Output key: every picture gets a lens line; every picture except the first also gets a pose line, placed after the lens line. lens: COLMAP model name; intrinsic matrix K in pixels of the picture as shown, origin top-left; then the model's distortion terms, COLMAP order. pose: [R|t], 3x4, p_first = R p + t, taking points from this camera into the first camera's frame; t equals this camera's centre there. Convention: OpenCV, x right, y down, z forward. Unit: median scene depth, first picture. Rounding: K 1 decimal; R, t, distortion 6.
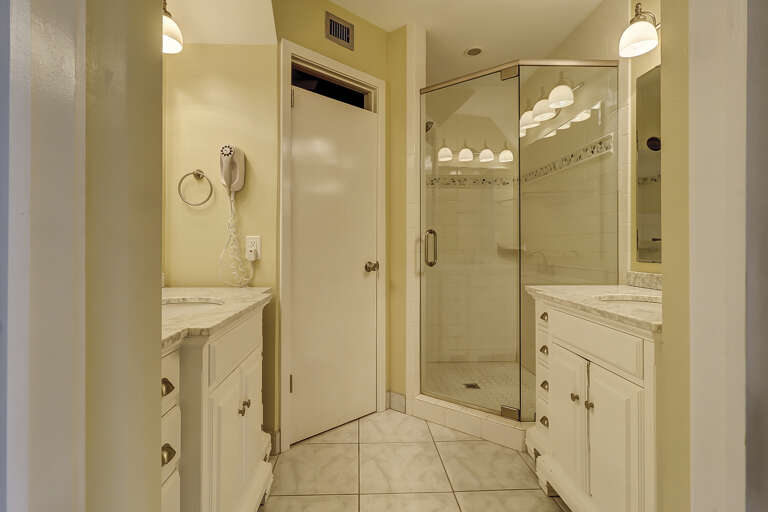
lens RADIAL K [[376.8, 0, 380.3], [0, 376.8, 245.2], [0, 0, 1]] dist [0.001013, 0.000046]
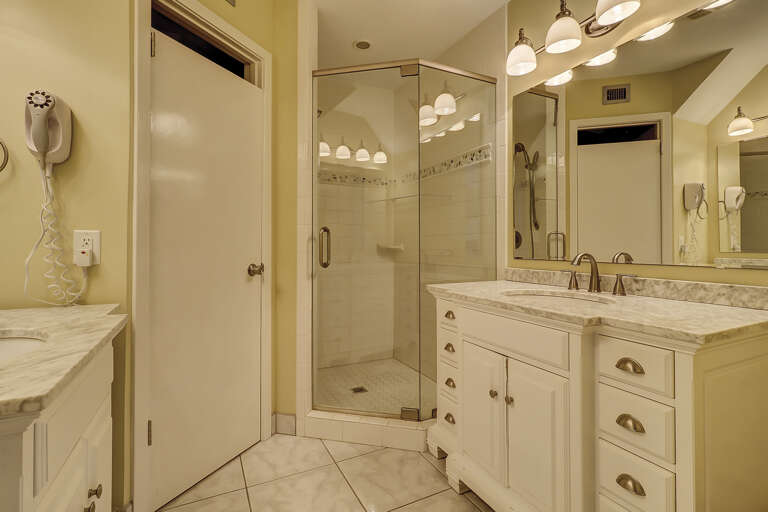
lens RADIAL K [[363.1, 0, 383.4], [0, 363.1, 243.5], [0, 0, 1]] dist [-0.000190, 0.000169]
pose [[0.909258, 0.002035, 0.416229, -0.114902], [-0.000870, 0.999995, -0.002990, 0.000658], [-0.416233, 0.002356, 0.909255, 0.162966]]
